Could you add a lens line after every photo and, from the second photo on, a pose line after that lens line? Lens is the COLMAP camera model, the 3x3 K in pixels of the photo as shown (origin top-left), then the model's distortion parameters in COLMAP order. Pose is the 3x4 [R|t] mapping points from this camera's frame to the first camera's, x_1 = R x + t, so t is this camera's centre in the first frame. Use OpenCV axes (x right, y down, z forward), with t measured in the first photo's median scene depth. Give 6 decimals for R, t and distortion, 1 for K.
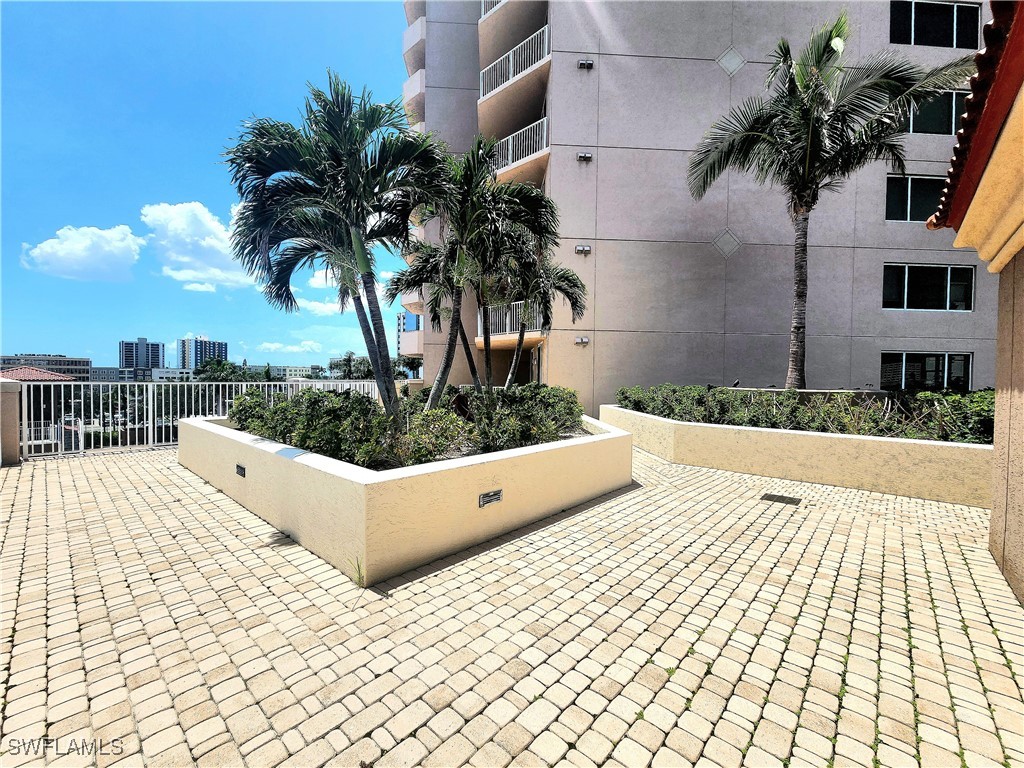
lens RADIAL K [[418.3, 0, 513.1], [0, 418.3, 384.0], [0, 0, 1]] dist [0.001164, -0.000924]
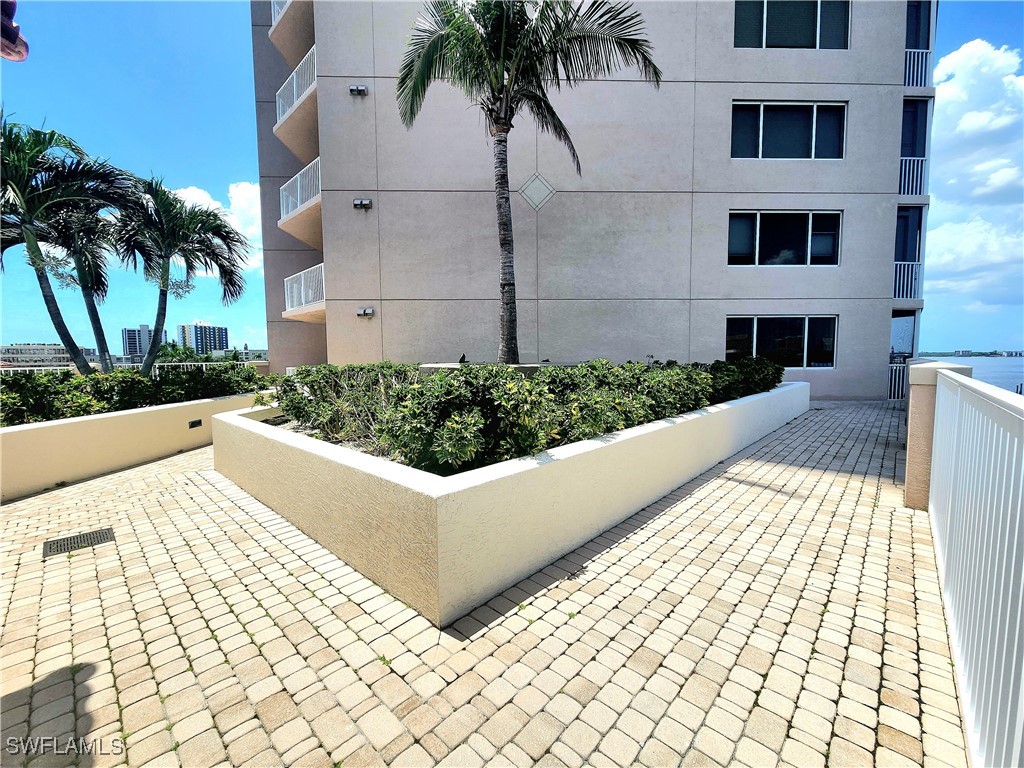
lens RADIAL K [[418.3, 0, 516.8], [0, 418.3, 382.9], [0, 0, 1]] dist [0.001164, -0.000924]
pose [[0.999584, -0.019501, -0.021232, 0.467024], [0.020482, 0.998684, 0.047027, 0.007613], [0.020286, -0.047443, 0.998668, 0.136811]]
